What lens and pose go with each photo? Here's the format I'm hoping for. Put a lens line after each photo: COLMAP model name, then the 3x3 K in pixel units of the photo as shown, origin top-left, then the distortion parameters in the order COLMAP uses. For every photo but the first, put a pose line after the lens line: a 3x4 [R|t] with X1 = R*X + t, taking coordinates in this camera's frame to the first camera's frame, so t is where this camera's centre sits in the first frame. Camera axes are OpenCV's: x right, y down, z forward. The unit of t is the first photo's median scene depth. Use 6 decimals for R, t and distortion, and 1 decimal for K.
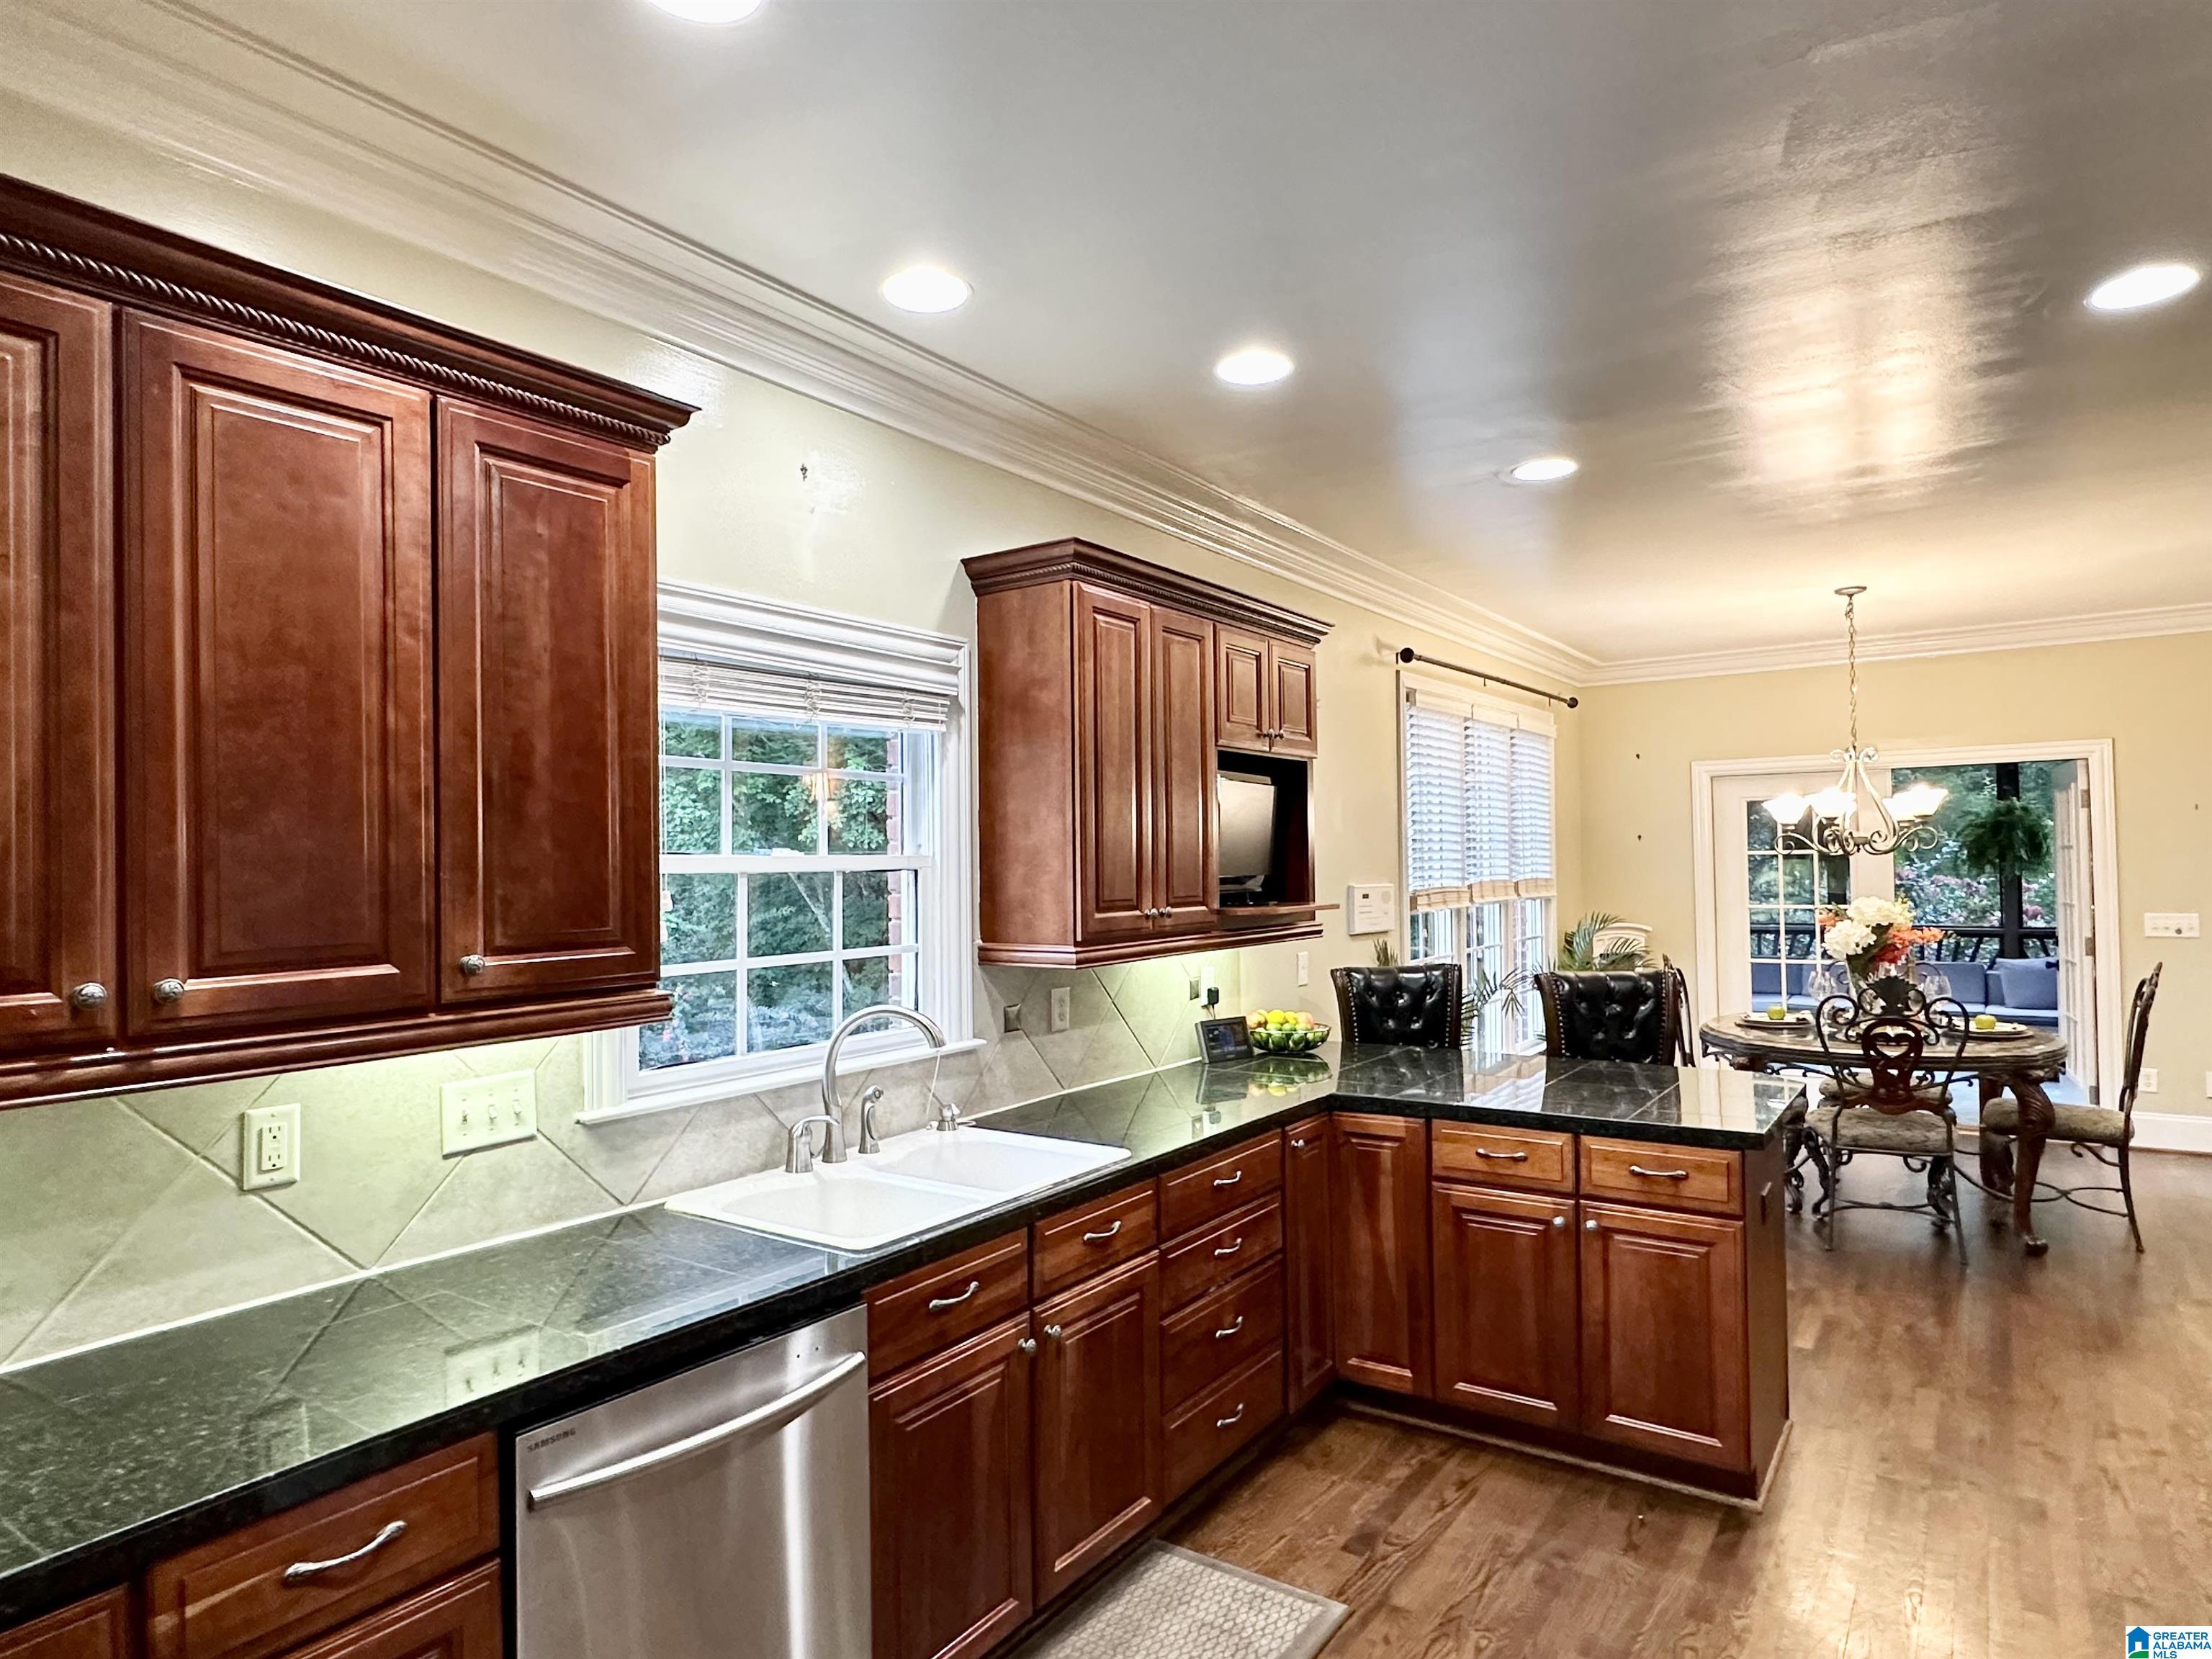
lens RADIAL K [[1296.7, 0, 1100.5], [0, 1296.7, 829.6], [0, 0, 1]] dist [0.000877, -0.001788]
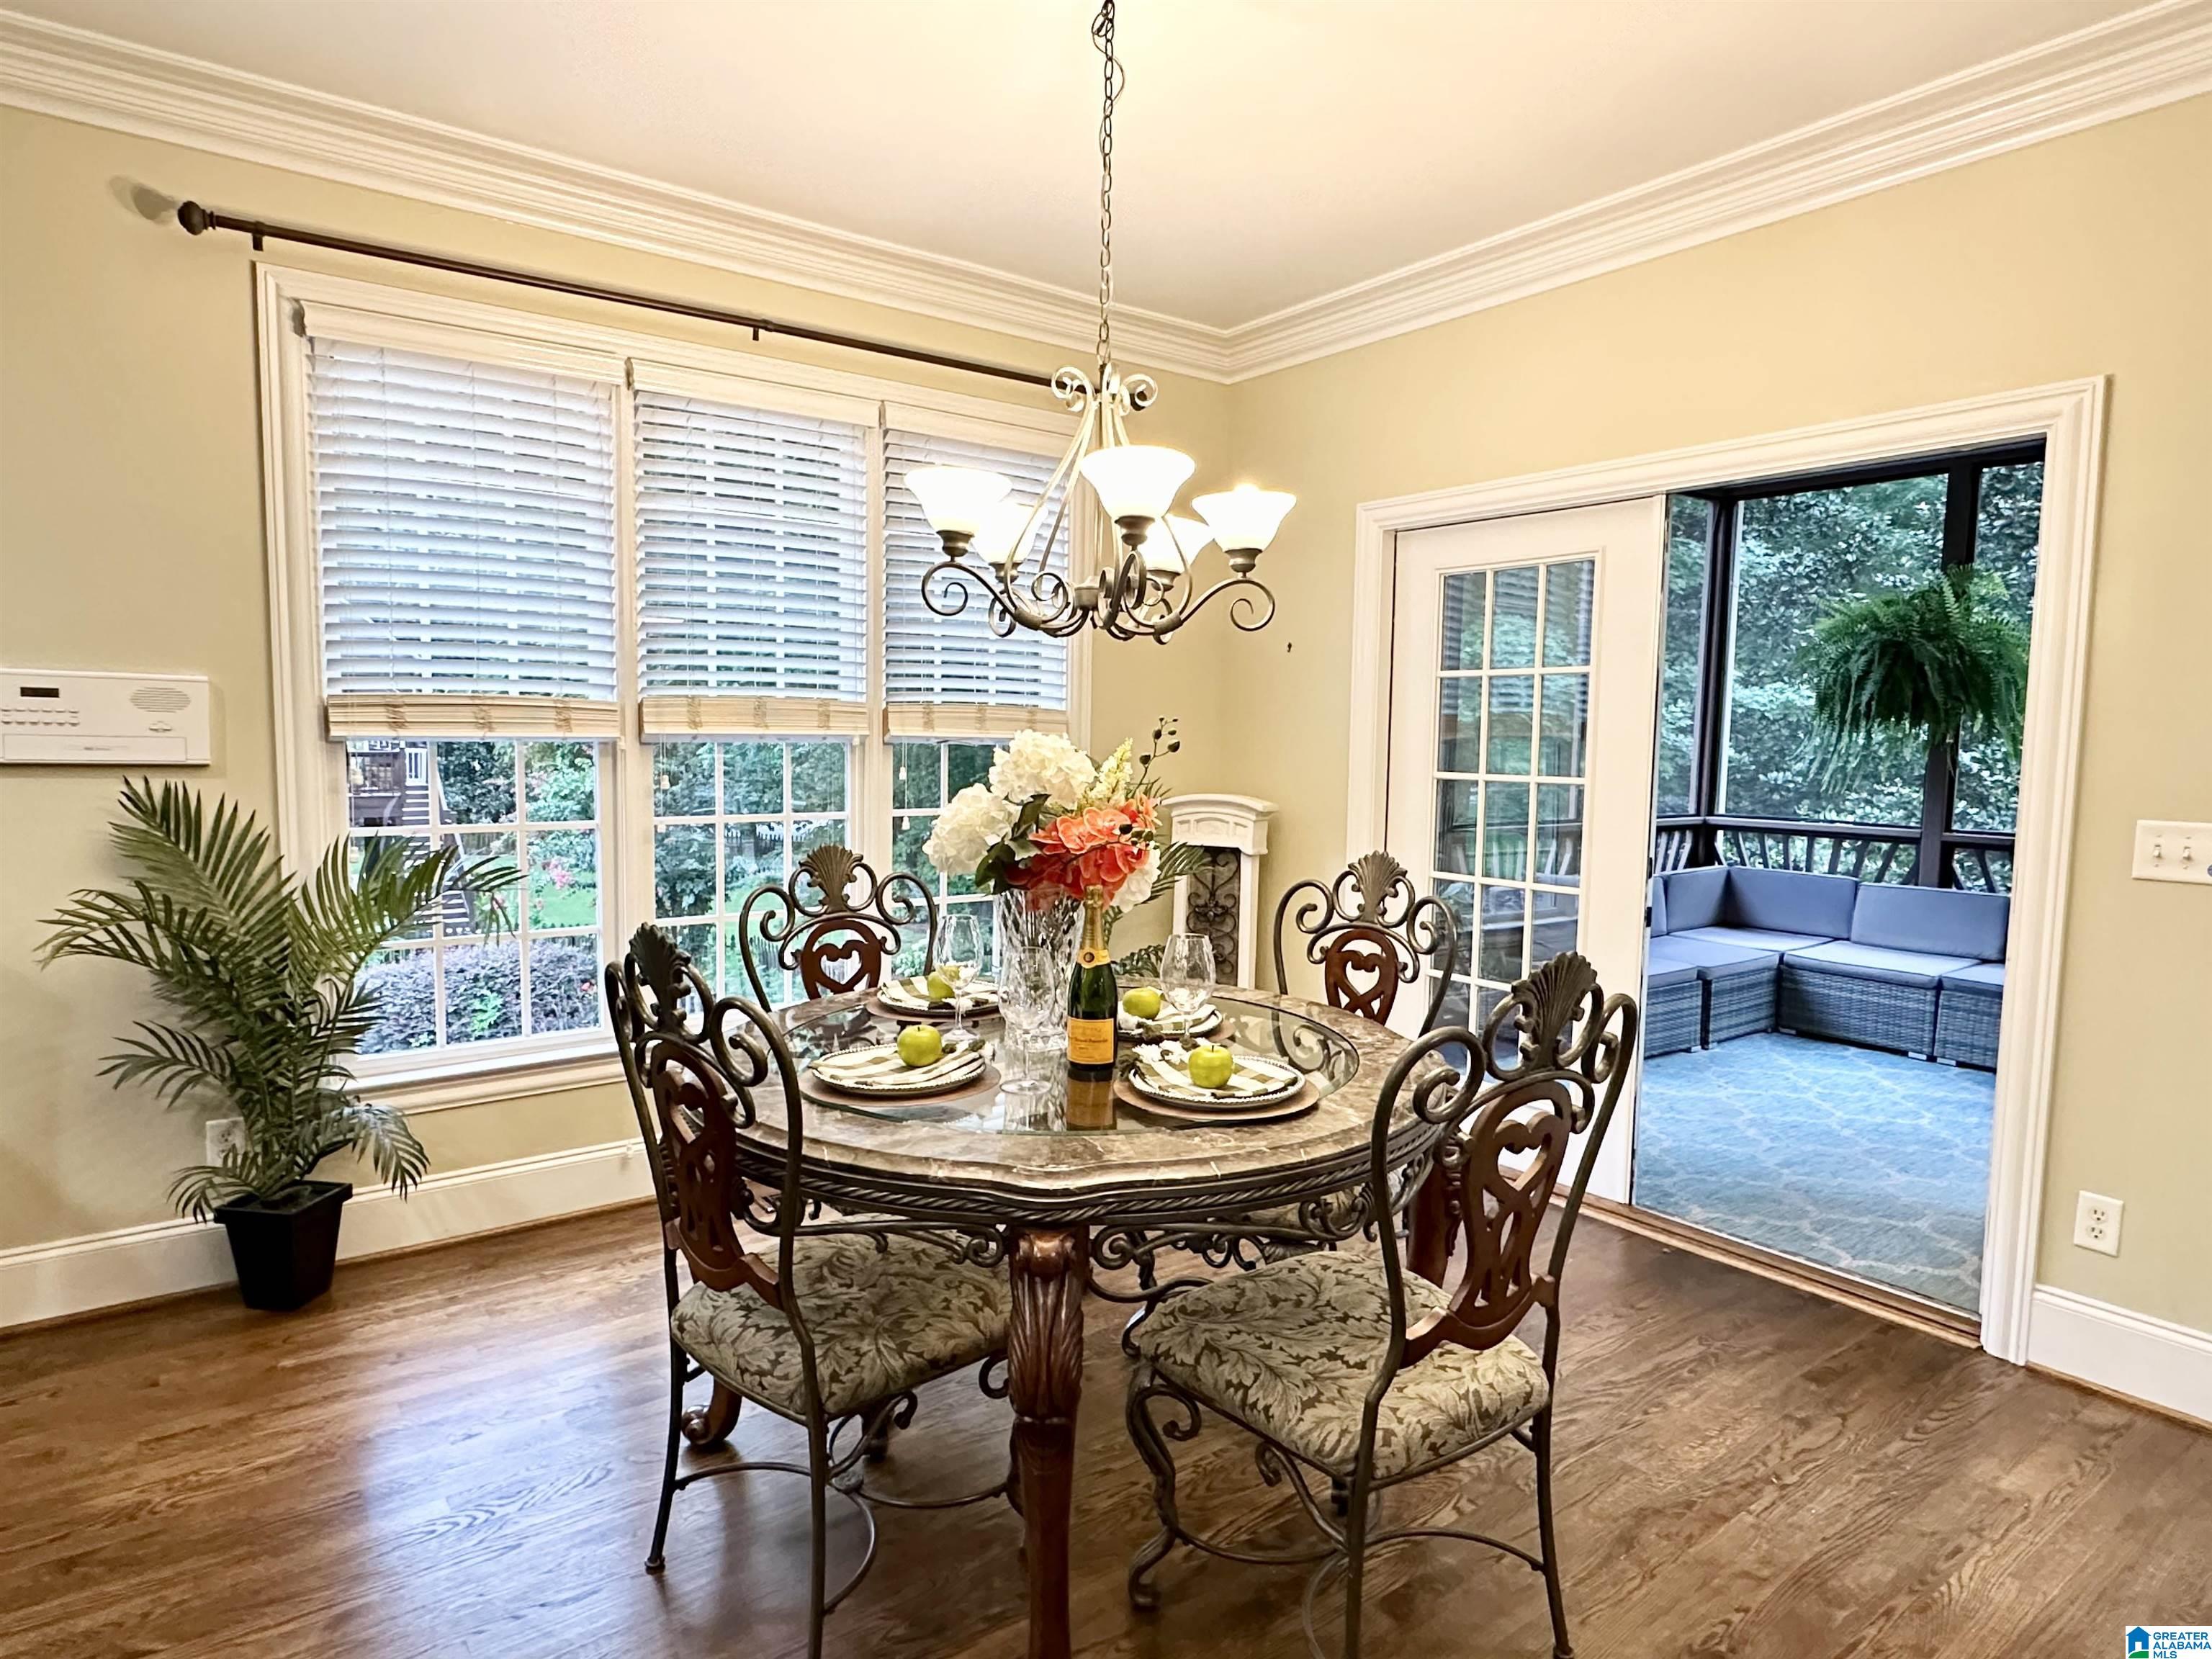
lens RADIAL K [[1296.7, 0, 1099.8], [0, 1296.7, 832.9], [0, 0, 1]] dist [0.000877, -0.001788]
pose [[0.947599, 0.057558, -0.314234, 0.635193], [-0.024784, 0.993916, 0.107318, 0.034150], [0.318500, -0.093907, 0.943260, 0.525499]]
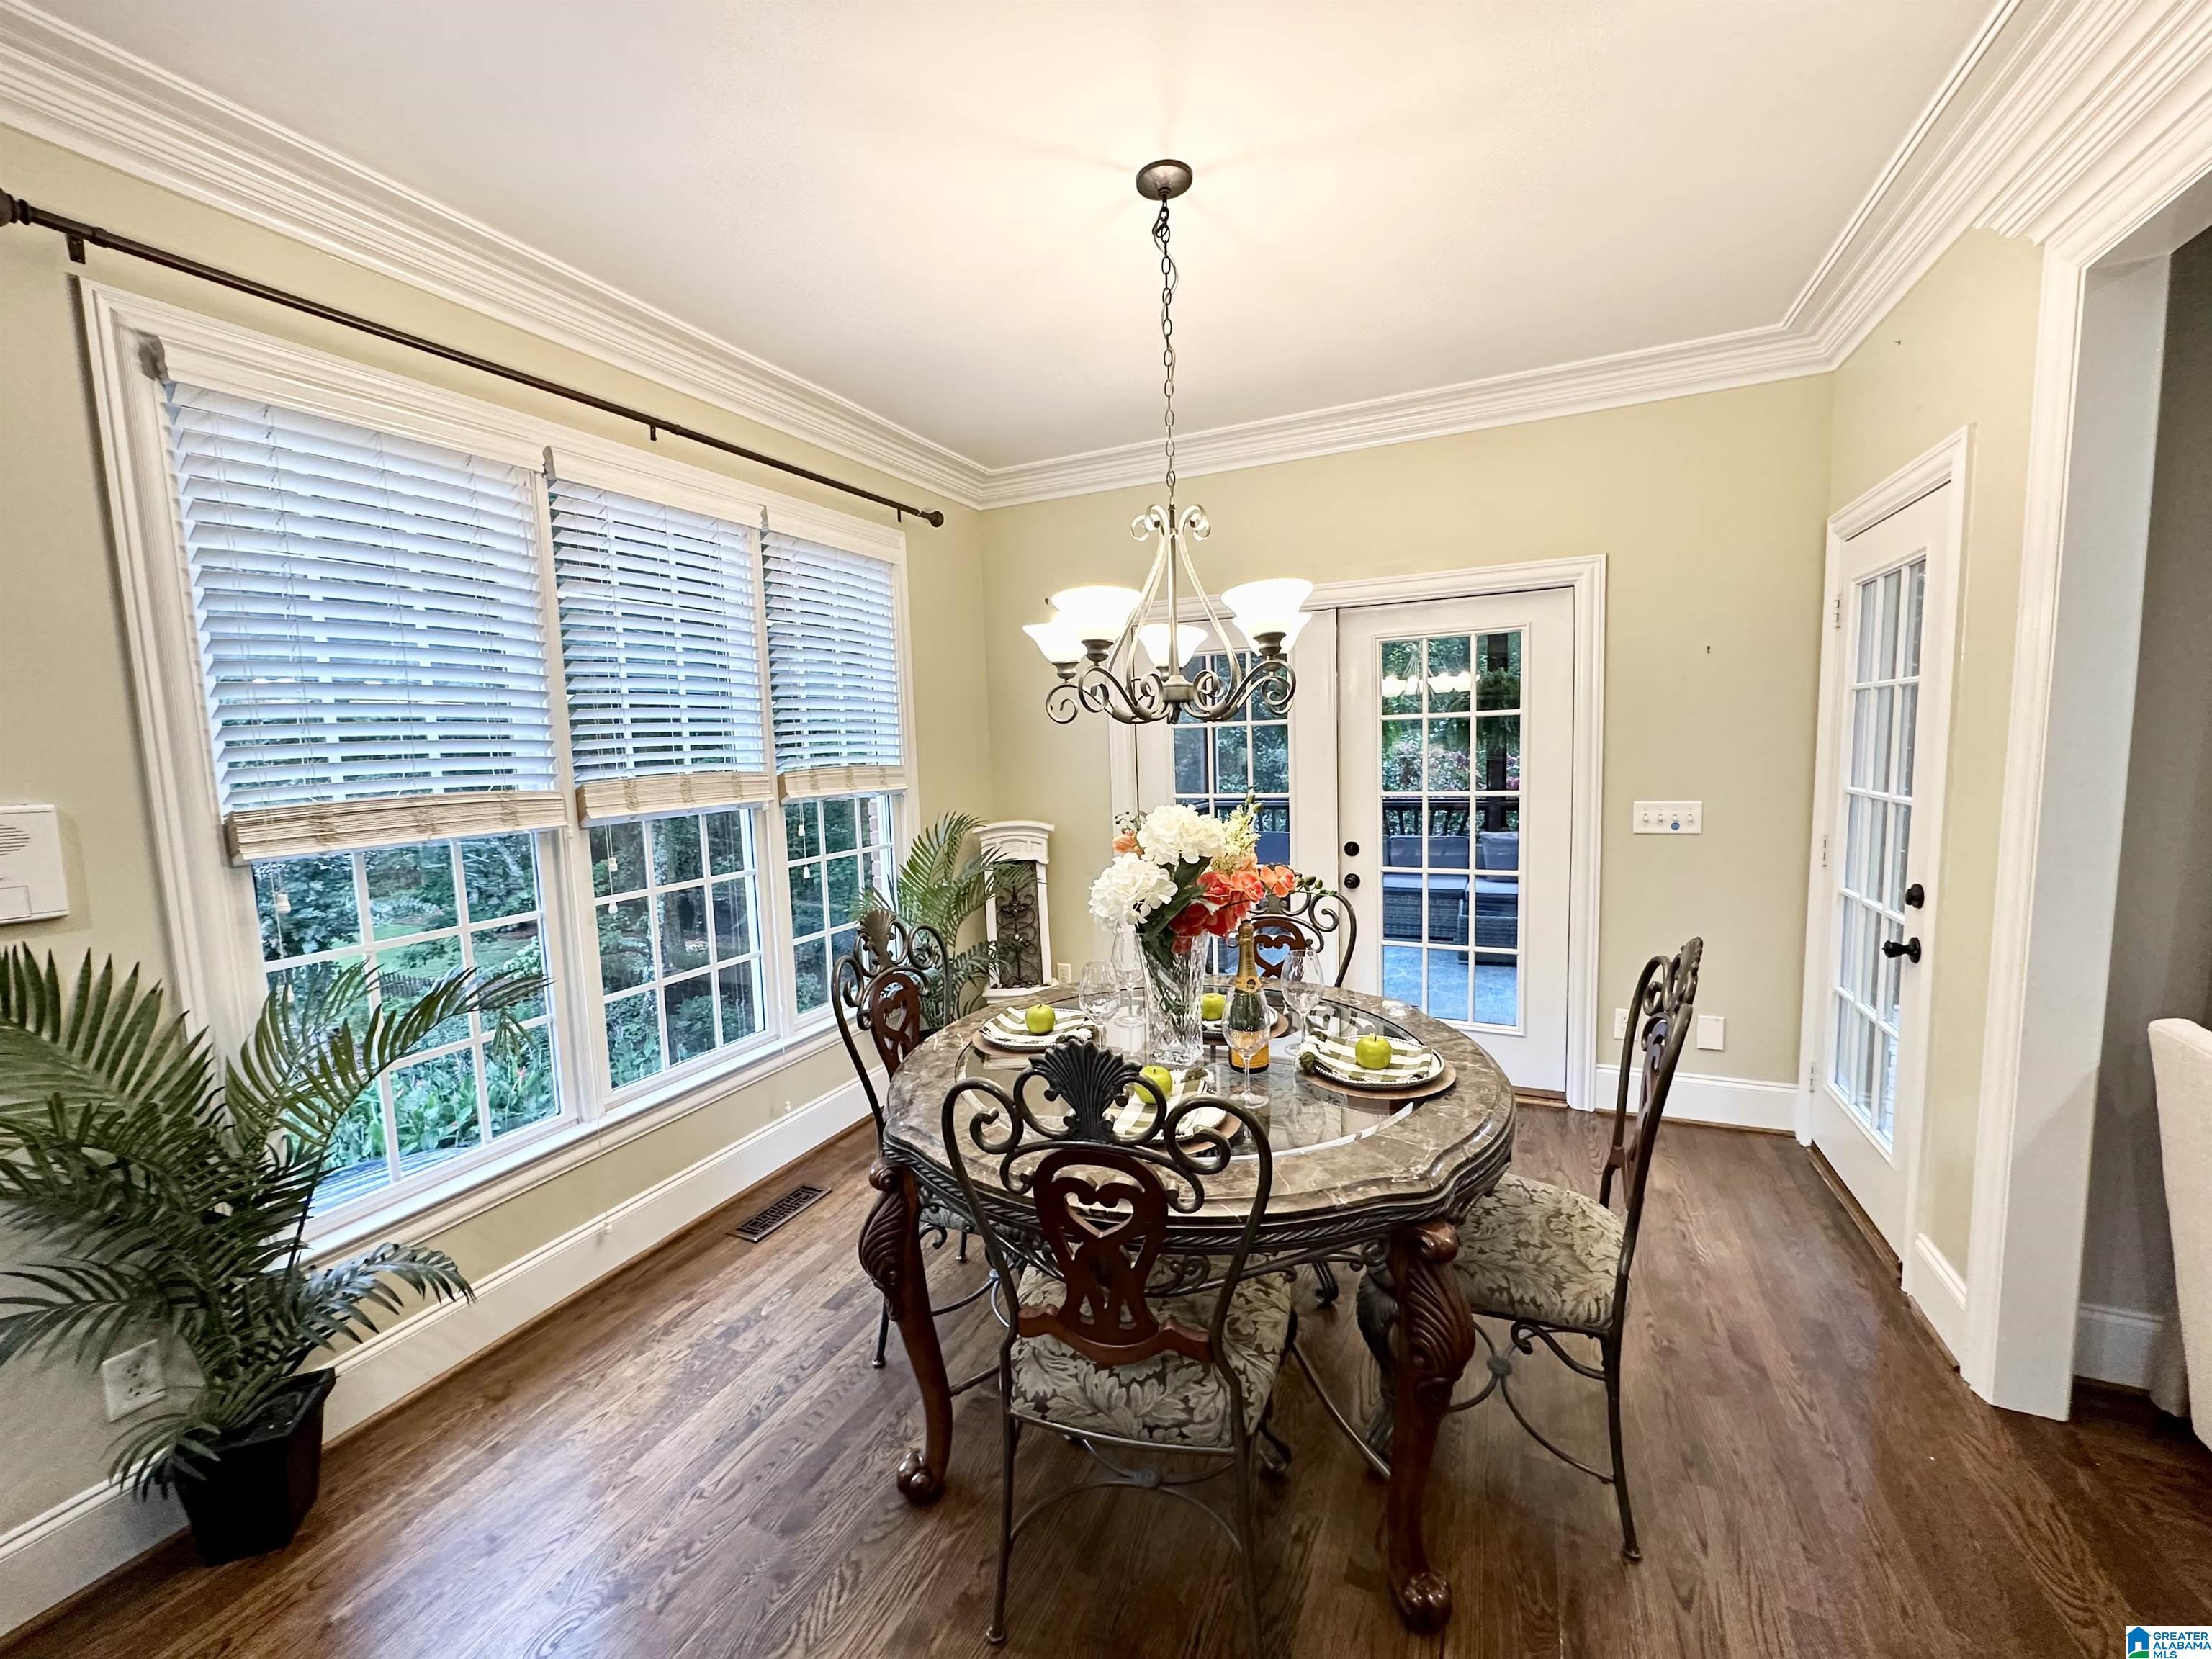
lens RADIAL K [[893.5, 0, 1111.1], [0, 893.5, 822.3], [0, 0, 1]] dist [0.000234, -0.000329]
pose [[0.983378, -0.031670, 0.178789, 0.431921], [0.011587, 0.993610, 0.112273, 0.016968], [-0.181202, -0.108335, 0.977461, 0.568935]]
